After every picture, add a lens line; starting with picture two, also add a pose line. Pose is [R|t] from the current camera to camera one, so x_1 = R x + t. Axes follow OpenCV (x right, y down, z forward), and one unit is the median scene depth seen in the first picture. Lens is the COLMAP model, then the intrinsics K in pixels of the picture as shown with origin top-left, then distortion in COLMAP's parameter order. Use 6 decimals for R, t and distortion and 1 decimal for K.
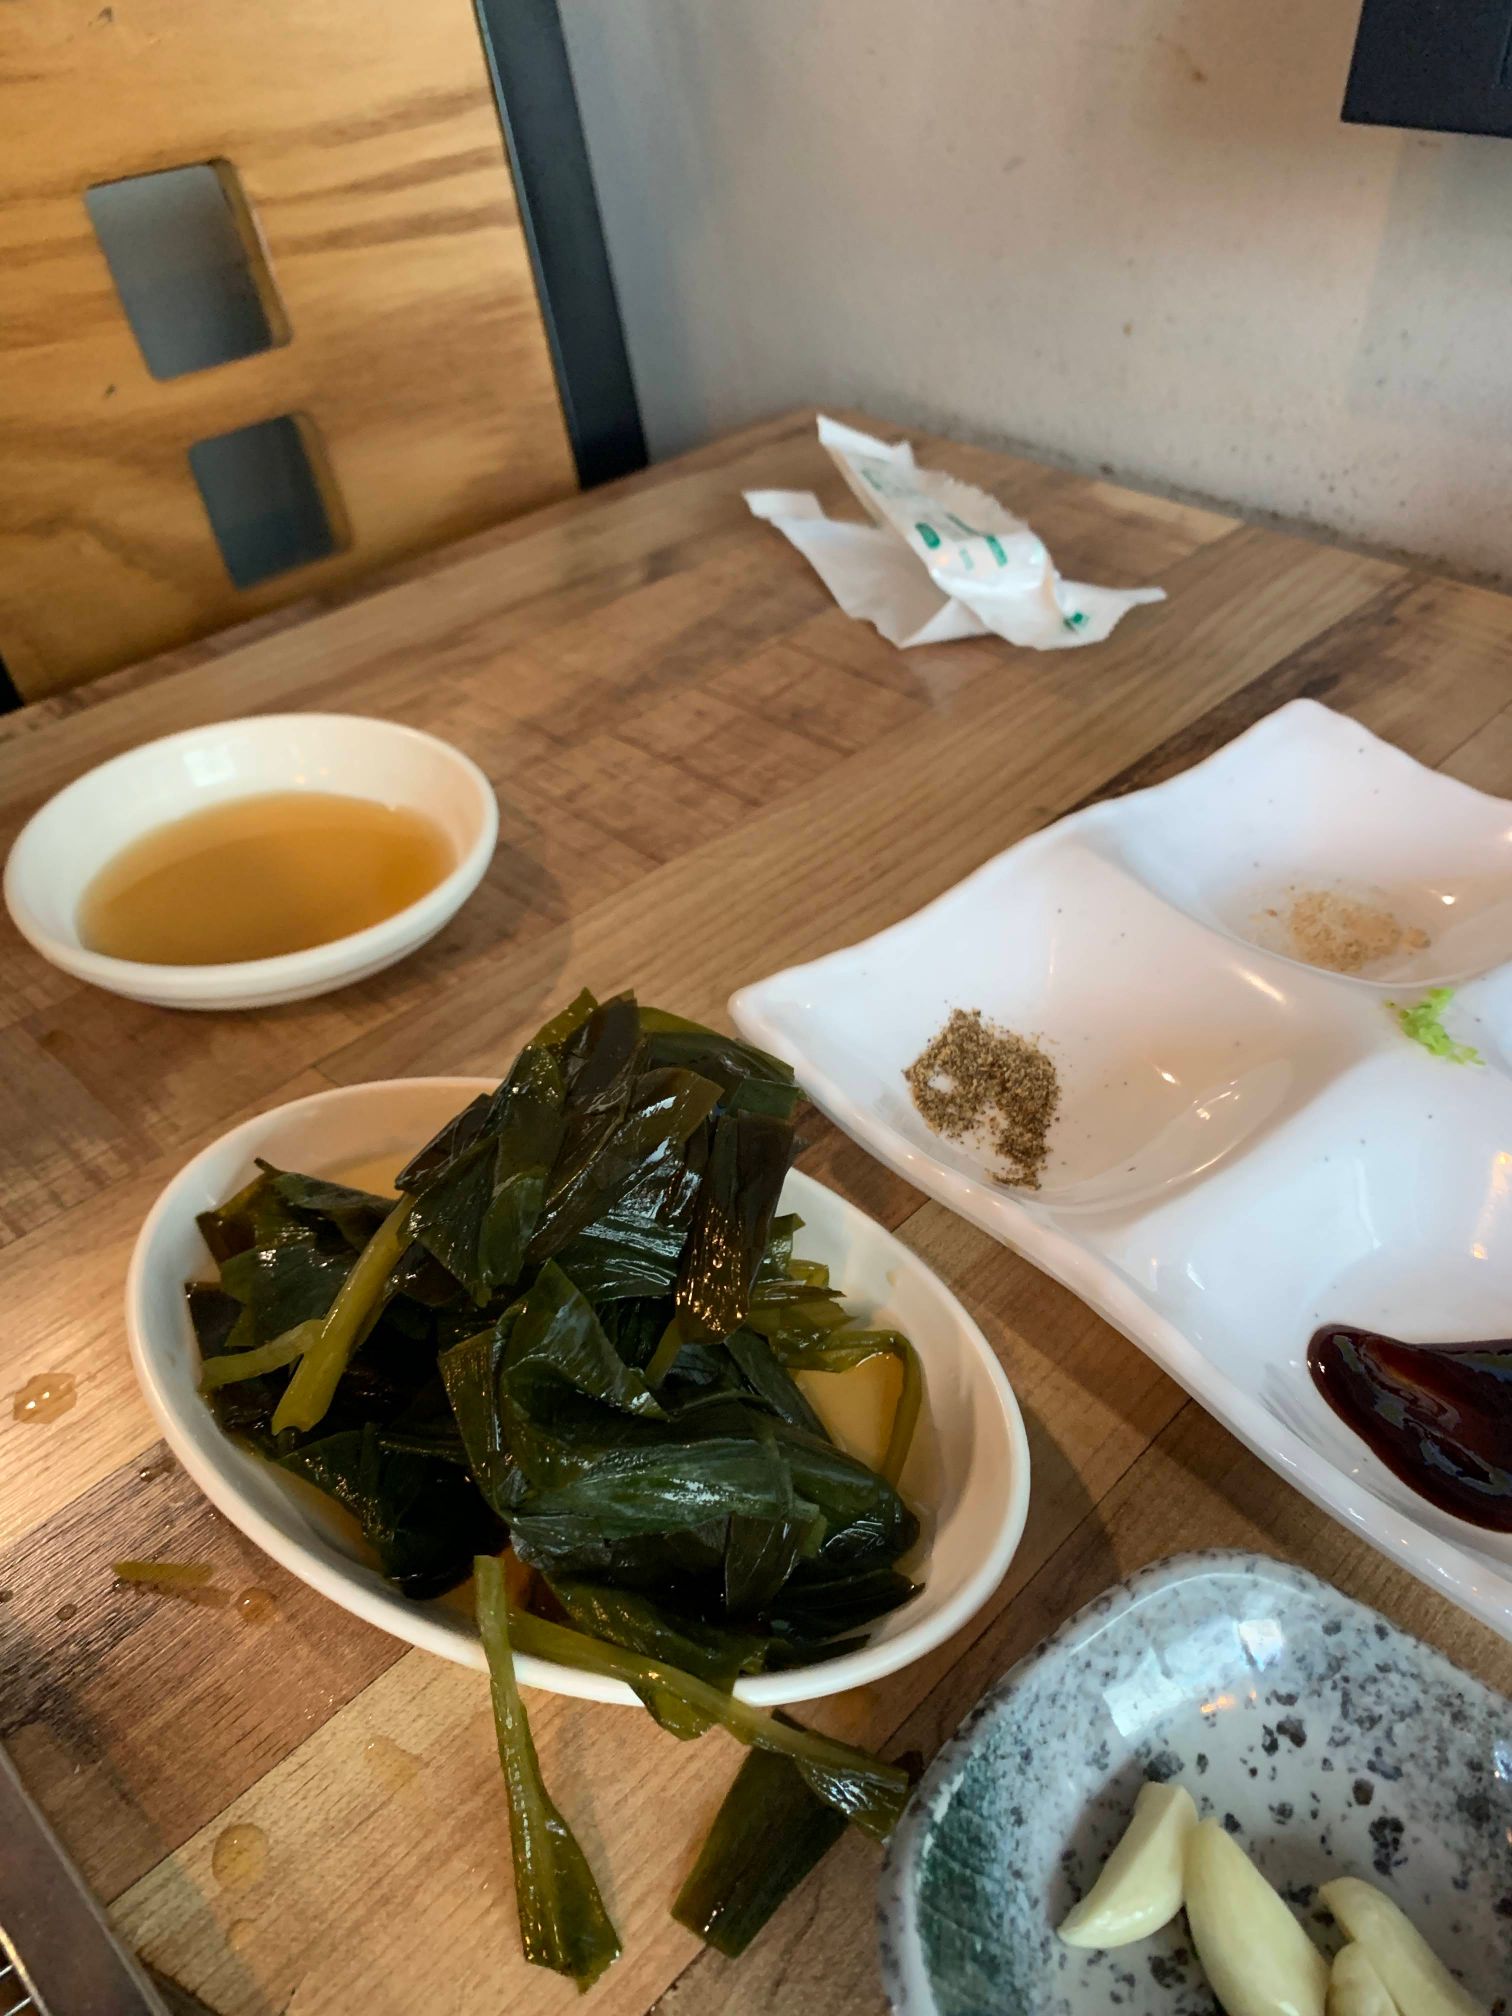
lens RADIAL K [[1588.4, 0, 756.0], [0, 1588.4, 1008.0], [0, 0, 1]] dist [0.065544, -0.106910]
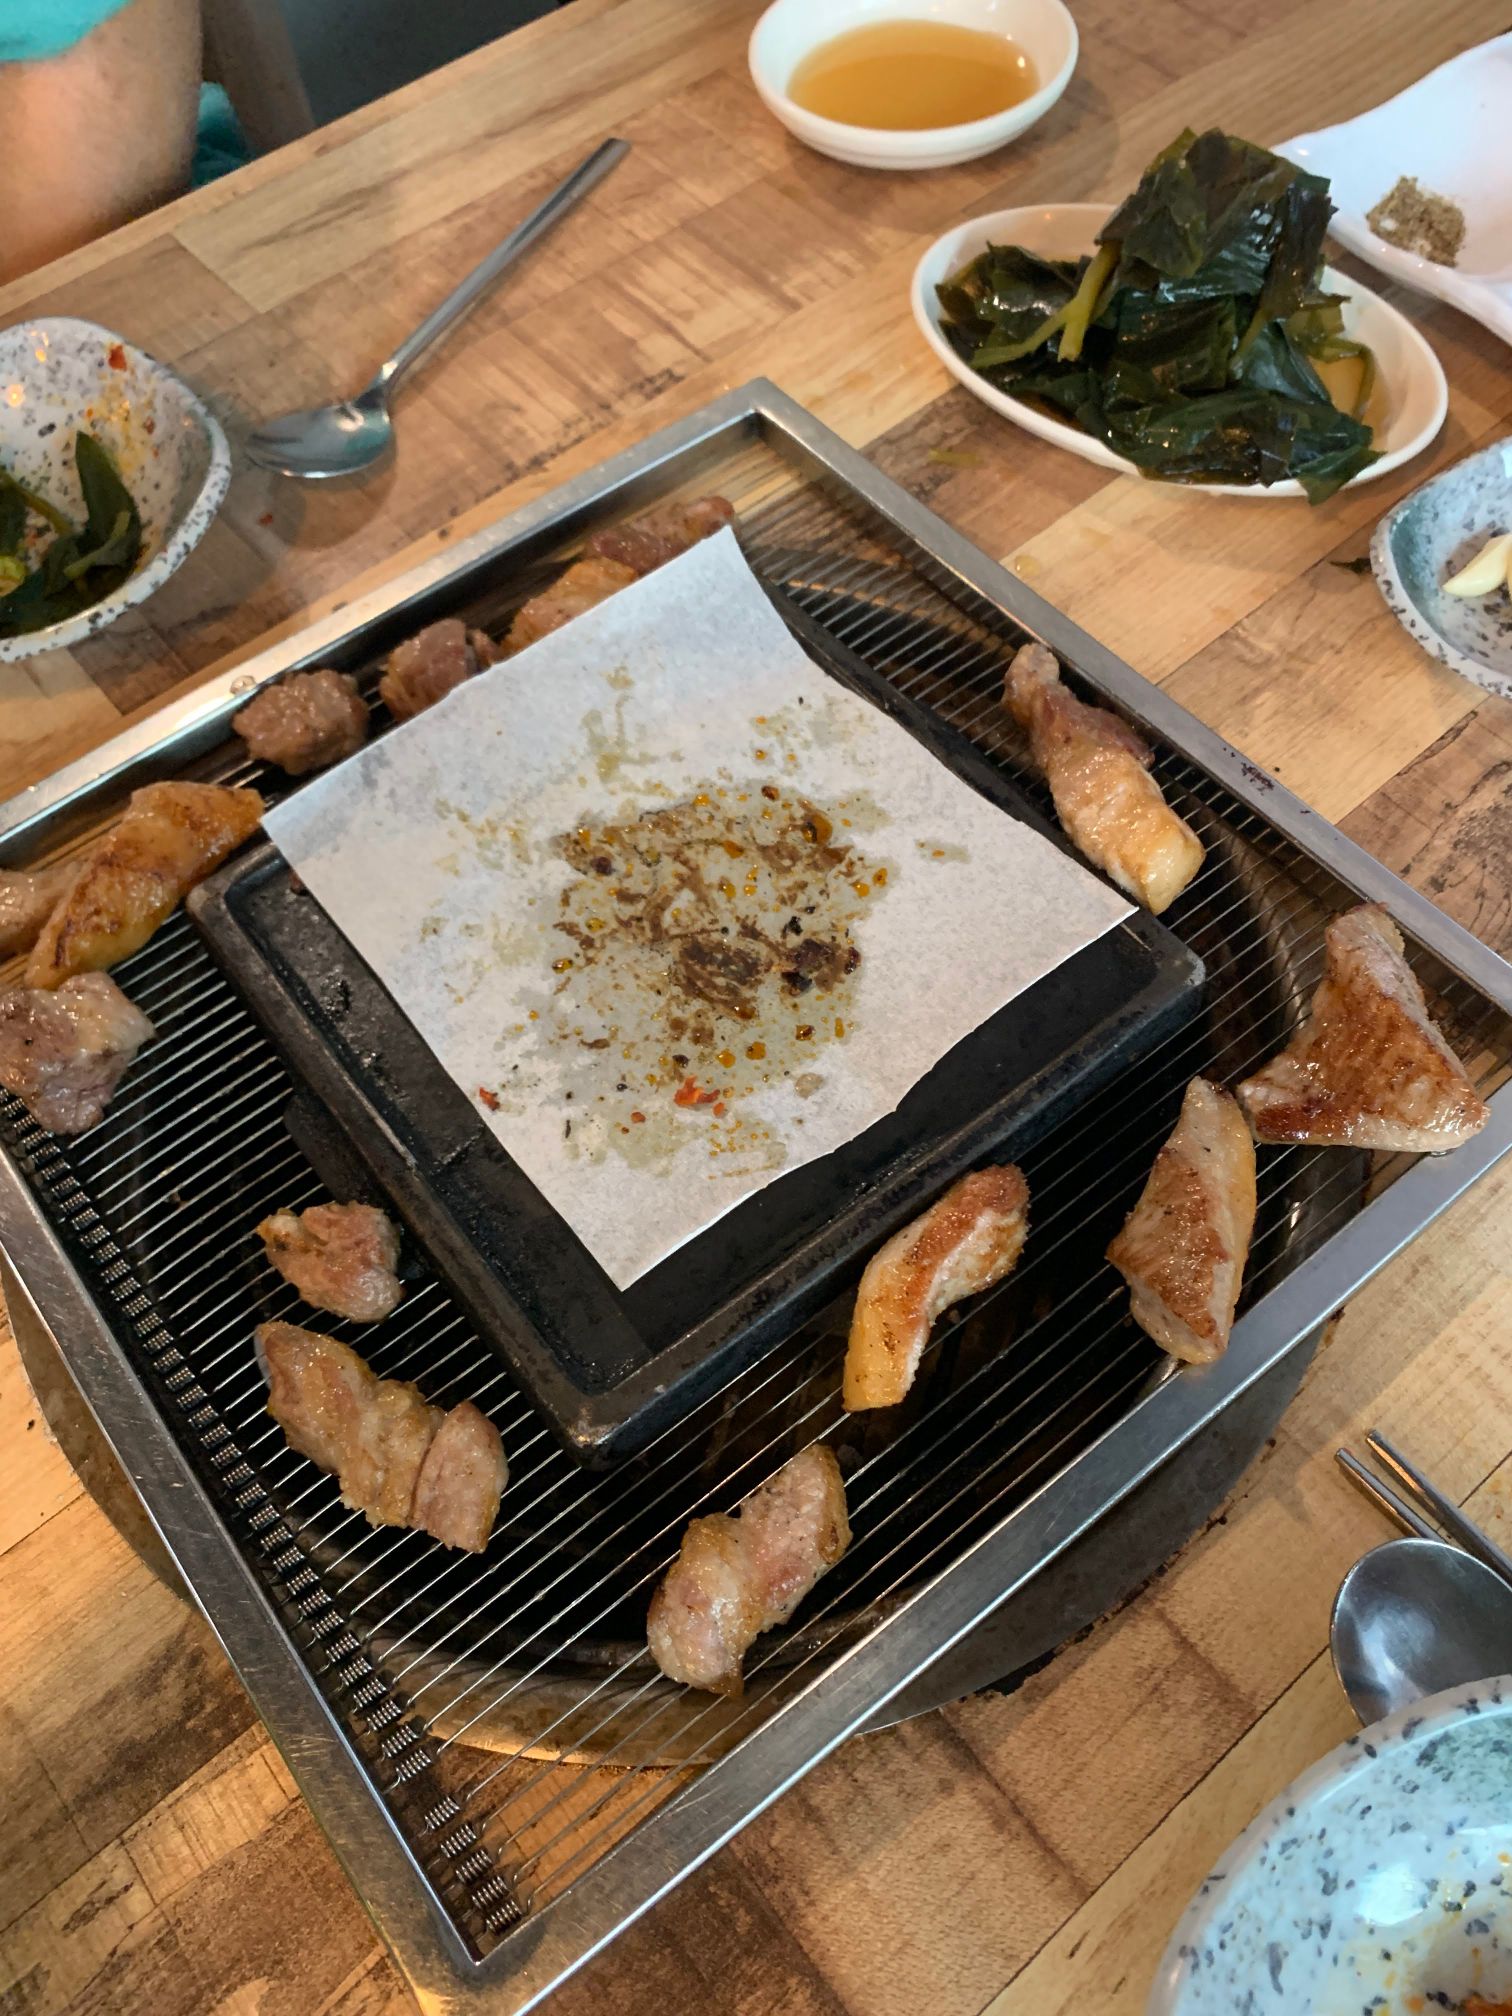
lens RADIAL K [[1549.9, 0, 756.0], [0, 1549.9, 1008.0], [0, 0, 1]] dist [0.022969, -0.033216]
pose [[0.992676, 0.077677, -0.092526, -0.236405], [-0.039044, 0.931066, 0.362755, 0.187300], [0.114326, -0.356485, 0.927280, -0.597643]]
